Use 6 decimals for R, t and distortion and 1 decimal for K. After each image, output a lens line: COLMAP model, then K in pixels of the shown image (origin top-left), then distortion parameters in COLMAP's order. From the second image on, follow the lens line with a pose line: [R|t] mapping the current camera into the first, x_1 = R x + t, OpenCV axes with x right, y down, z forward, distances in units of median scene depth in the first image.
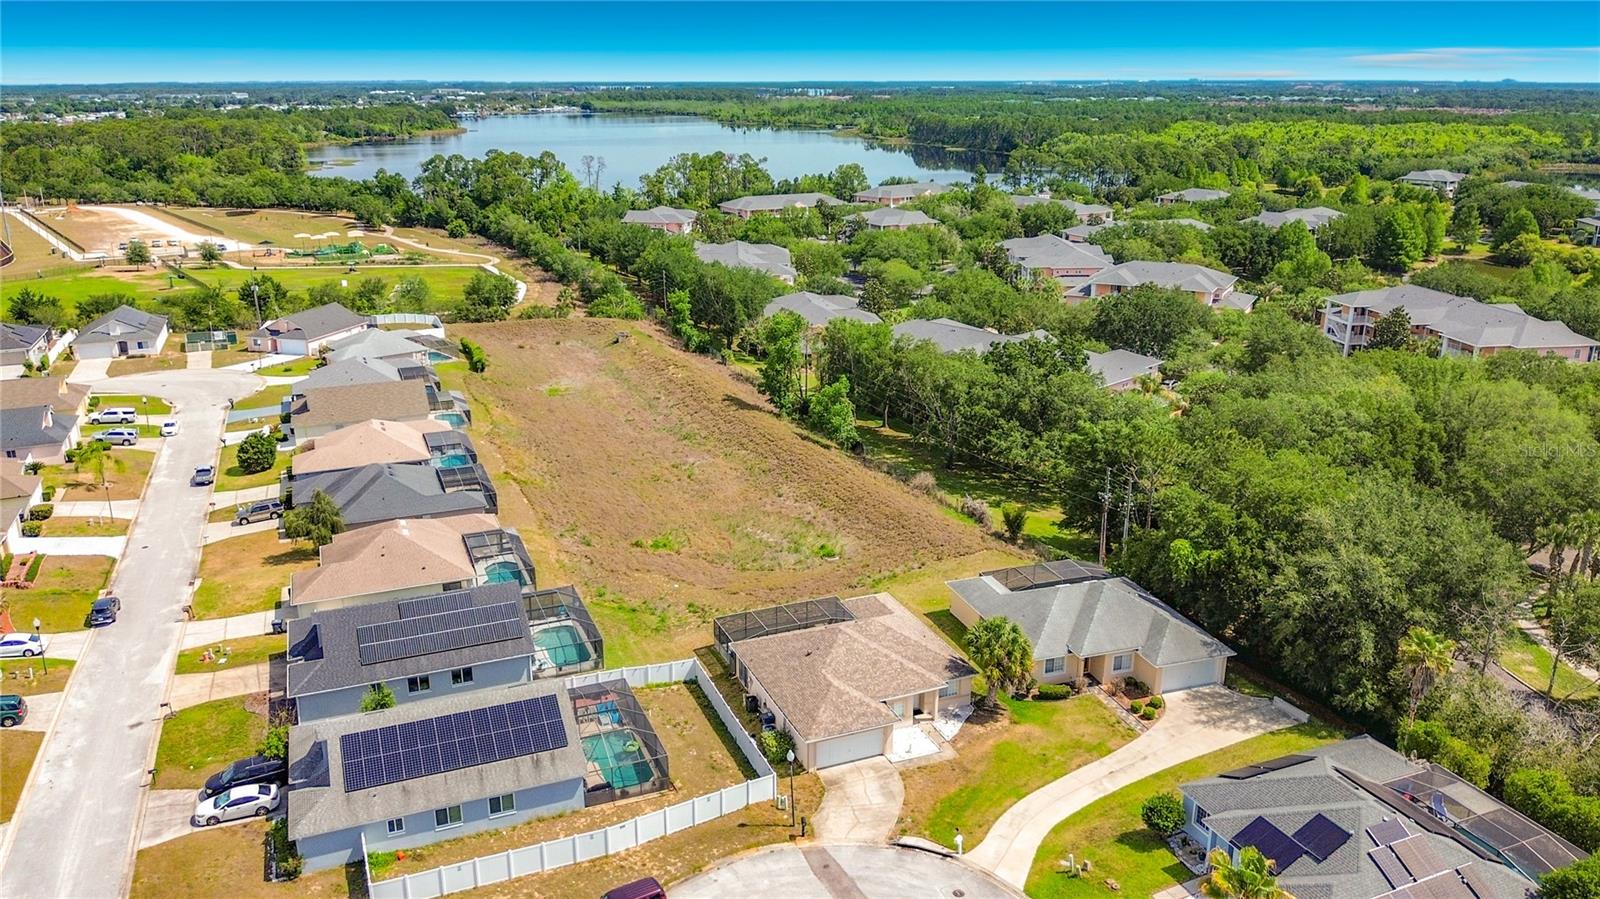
lens RADIAL K [[1187.8, 0, 799.4], [0, 1187.8, 449.5], [0, 0, 1]] dist [0.050022, -0.001239]
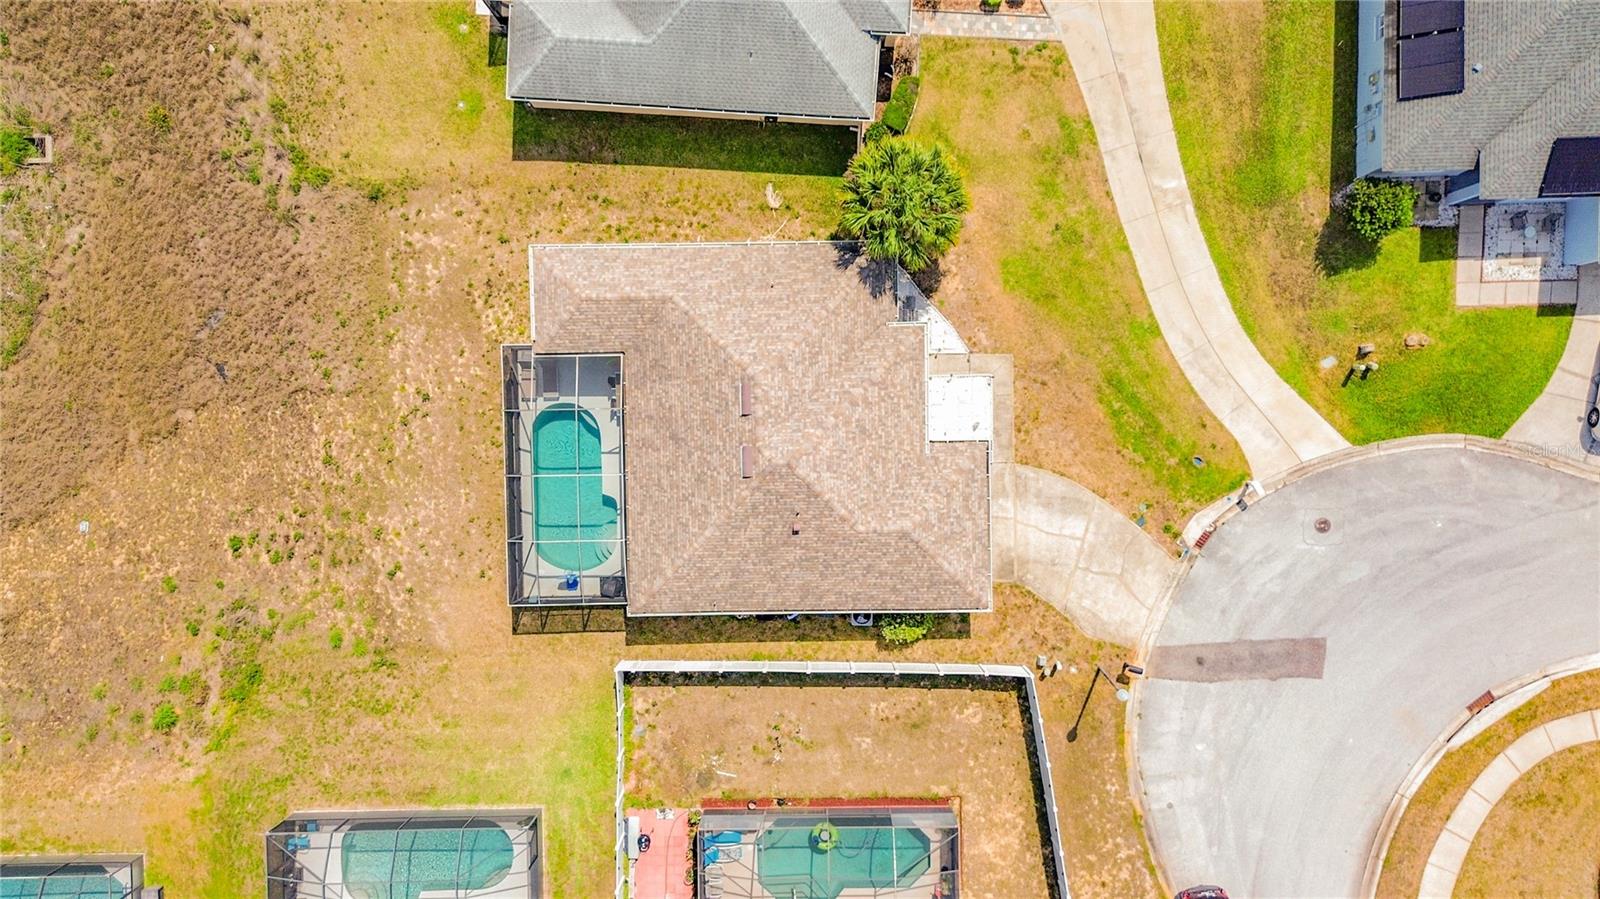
lens RADIAL K [[1187.8, 0, 802.7], [0, 1187.8, 445.0], [0, 0, 1]] dist [0.050022, -0.001239]
pose [[0.369807, -0.928454, -0.034872, 0.078394], [0.294092, 0.081370, 0.952307, -0.425706], [-0.881336, -0.362425, 0.303142, 0.995323]]
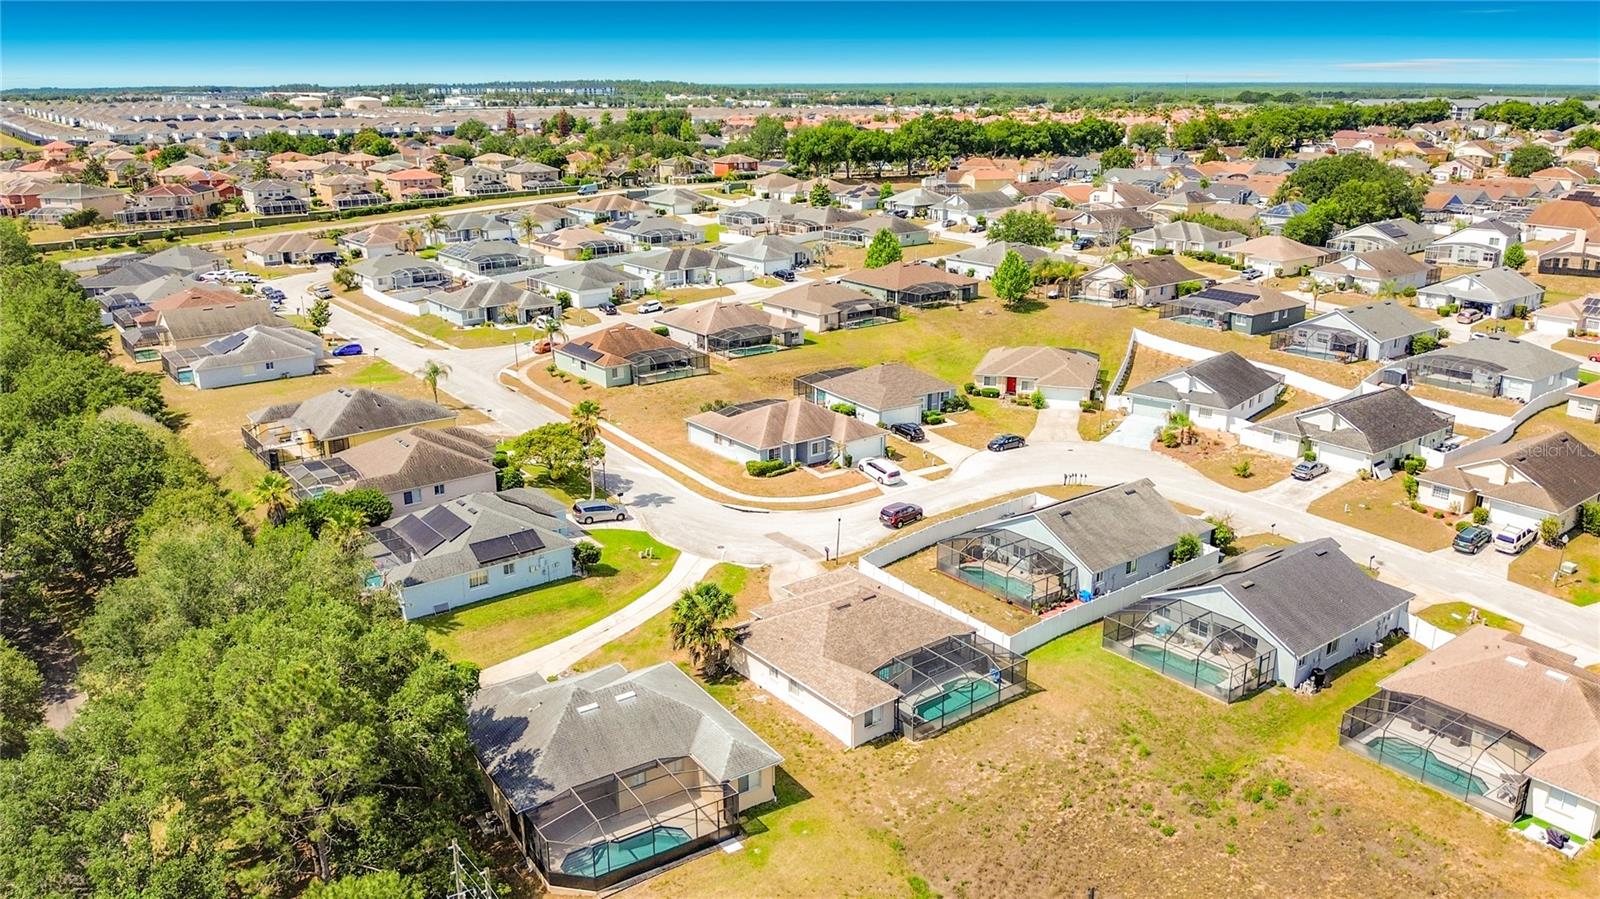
lens RADIAL K [[1187.8, 0, 801.1], [0, 1187.8, 449.3], [0, 0, 1]] dist [0.050022, -0.001239]
pose [[-0.966472, 0.077696, -0.244733, 0.385497], [-0.077342, 0.820768, 0.566002, -0.618475], [0.244845, 0.565953, -0.787240, 2.064265]]
